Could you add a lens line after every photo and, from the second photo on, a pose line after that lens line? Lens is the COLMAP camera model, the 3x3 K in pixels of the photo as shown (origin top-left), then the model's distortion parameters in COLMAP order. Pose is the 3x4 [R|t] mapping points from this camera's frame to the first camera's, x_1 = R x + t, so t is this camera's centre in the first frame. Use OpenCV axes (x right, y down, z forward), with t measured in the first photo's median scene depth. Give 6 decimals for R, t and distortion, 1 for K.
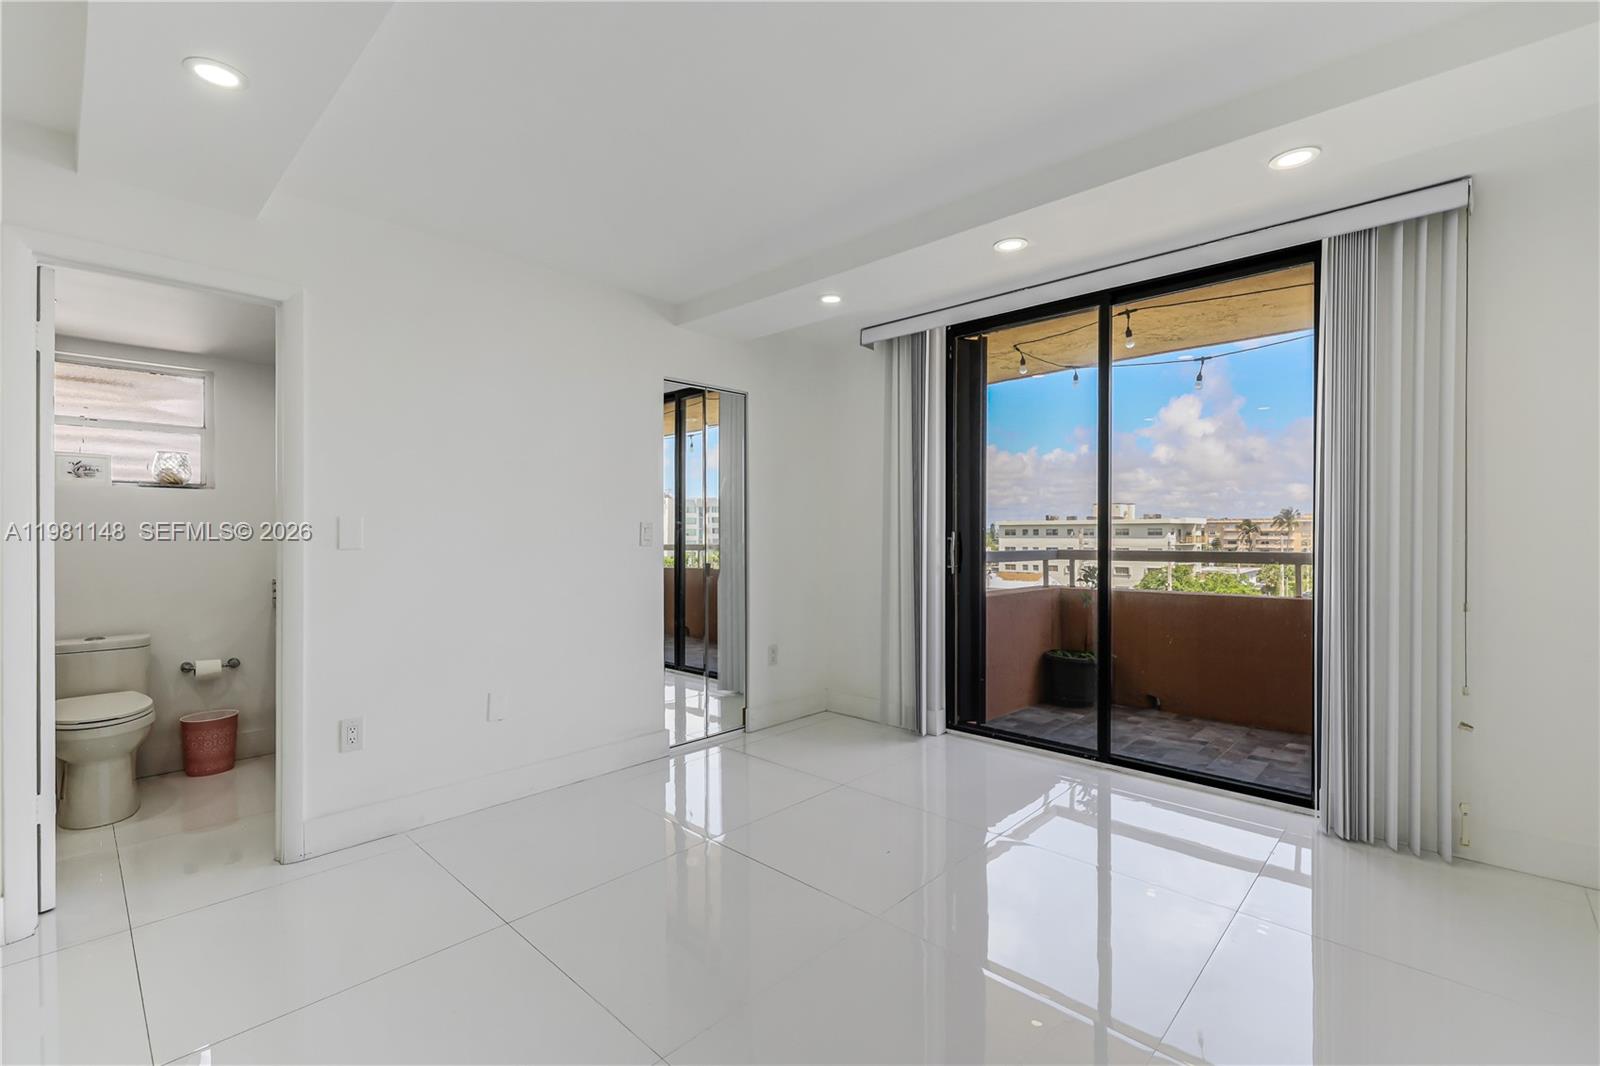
lens RADIAL K [[694.1, 0, 801.8], [0, 694.1, 541.0], [0, 0, 1]] dist [-0.000401, 0.000204]
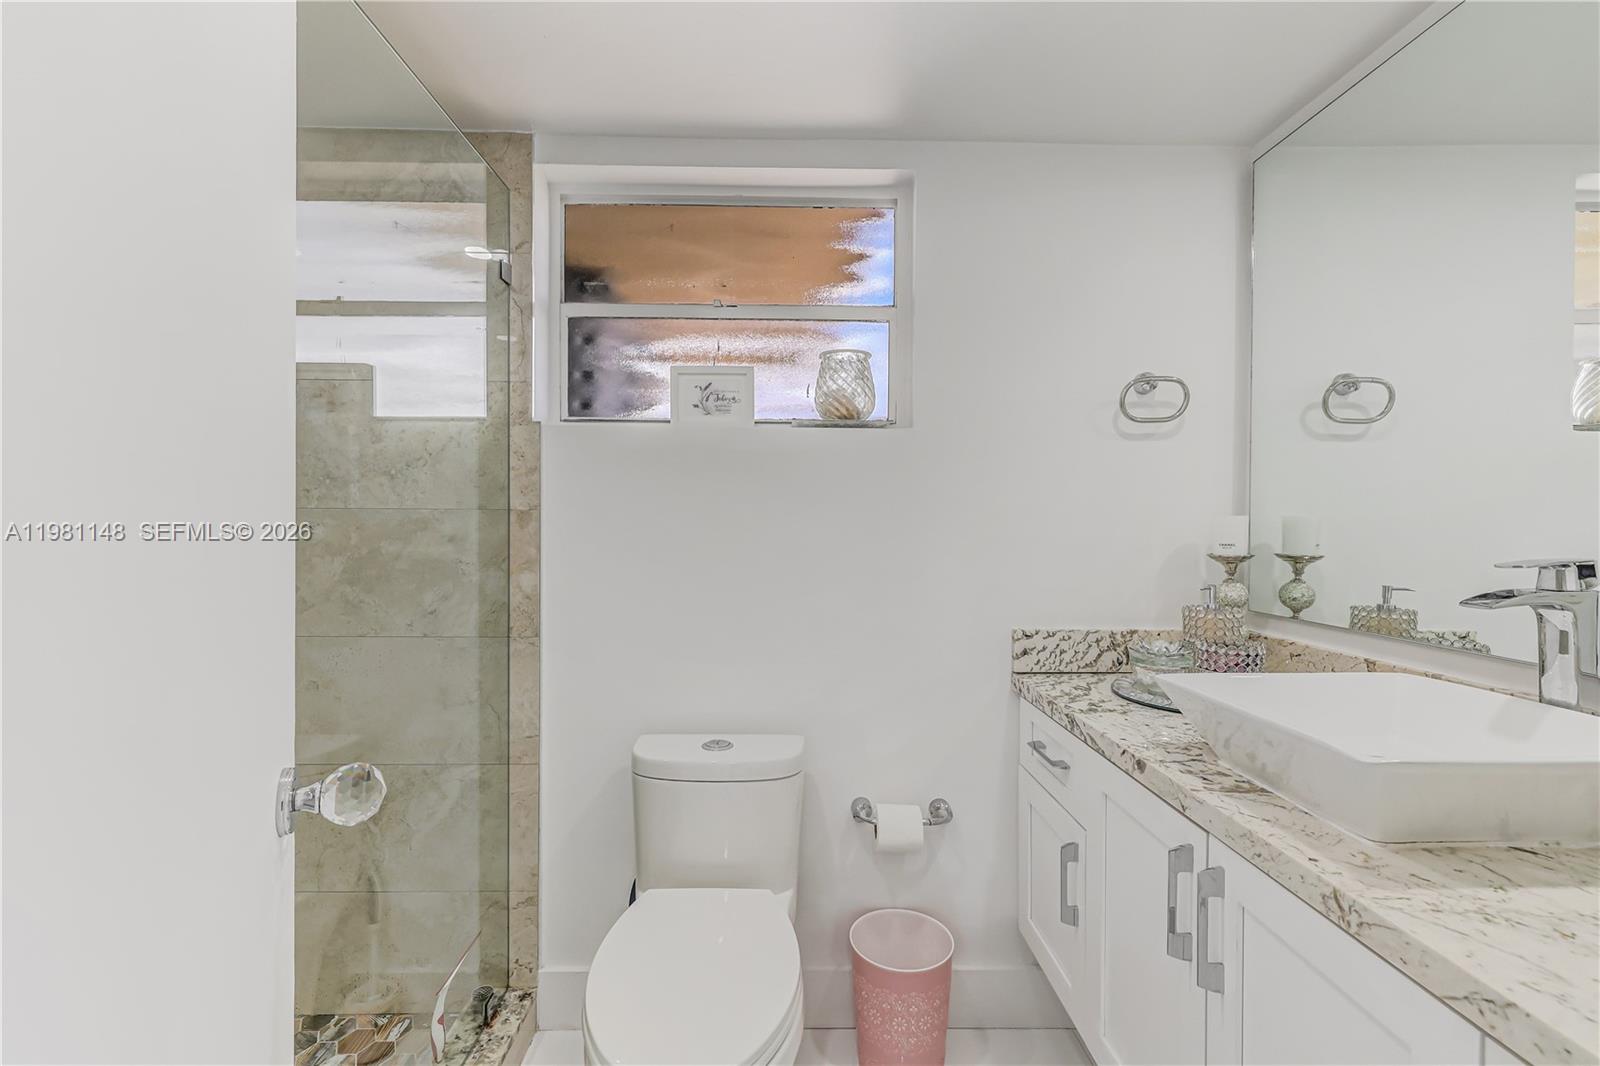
lens RADIAL K [[686.1, 0, 799.3], [0, 686.1, 532.6], [0, 0, 1]] dist [-0.004309, -0.000660]
pose [[0.694250, 0.011289, -0.719645, -0.299500], [-0.011218, 0.999925, 0.004864, -0.003667], [0.719646, 0.004696, 0.694325, 0.331629]]
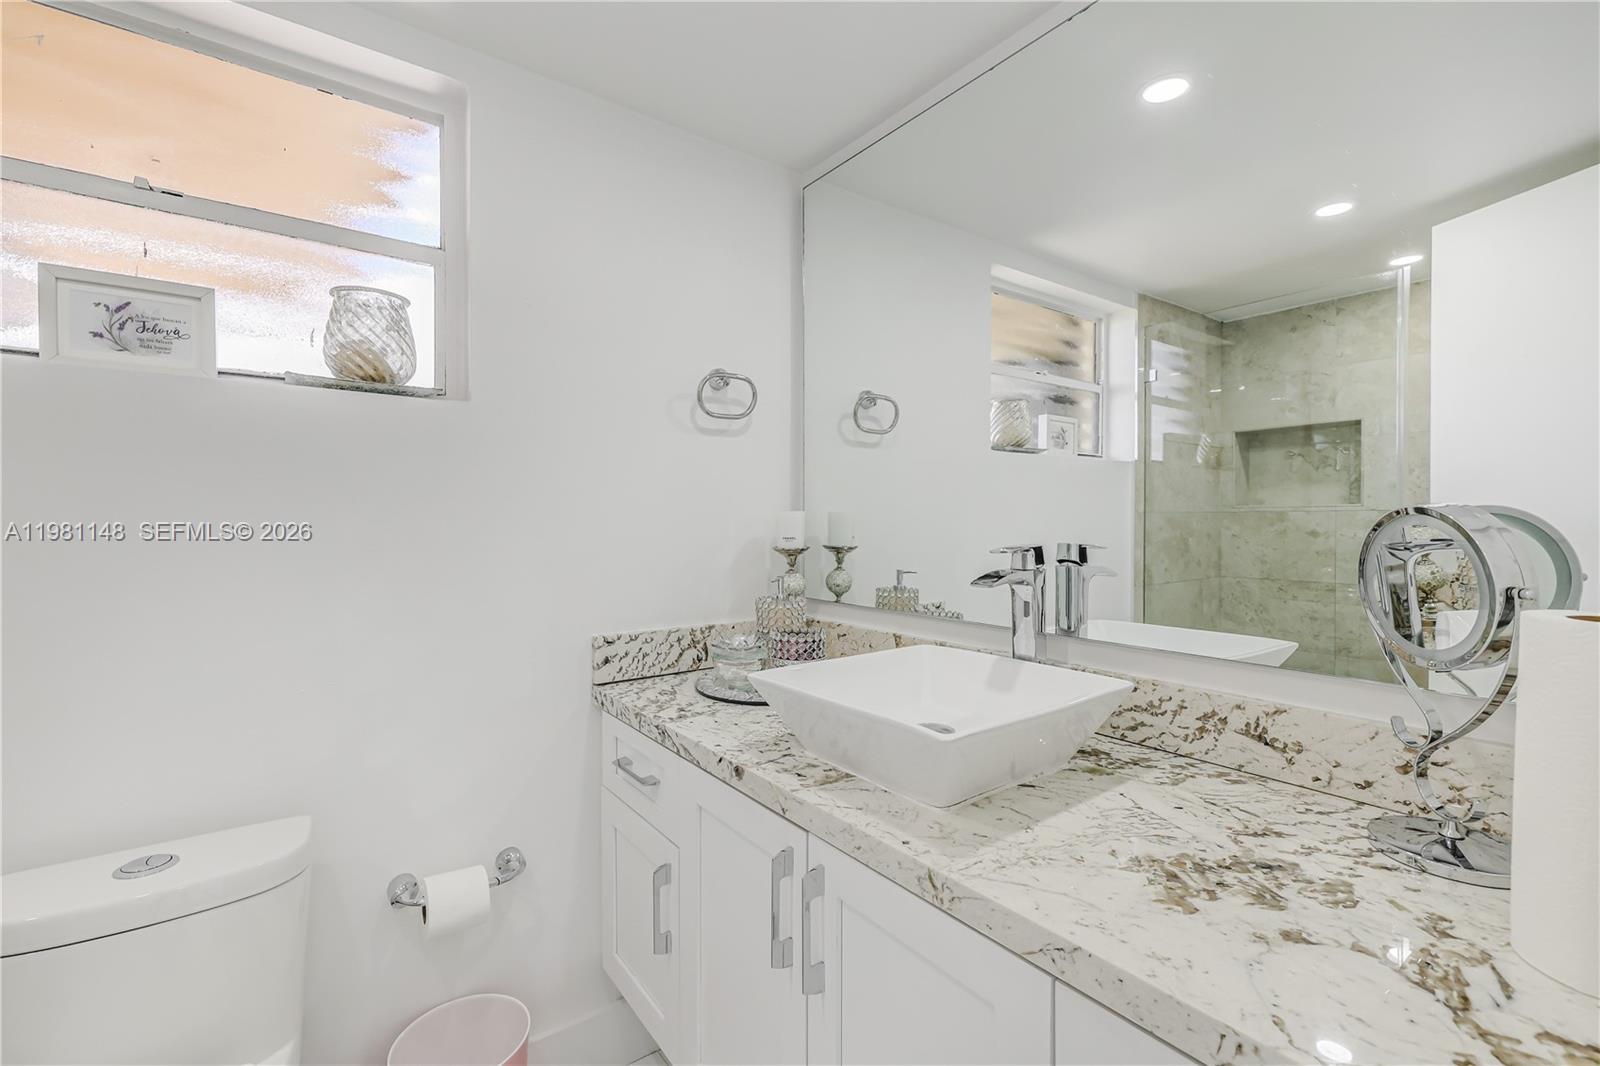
lens RADIAL K [[694.1, 0, 793.5], [0, 694.1, 526.7], [0, 0, 1]] dist [-0.000401, 0.000204]
pose [[0.982219, 0.002270, -0.187722, -0.317445], [-0.002298, 0.999997, 0.000066, -0.004230], [0.187722, 0.000367, 0.982222, 0.350210]]
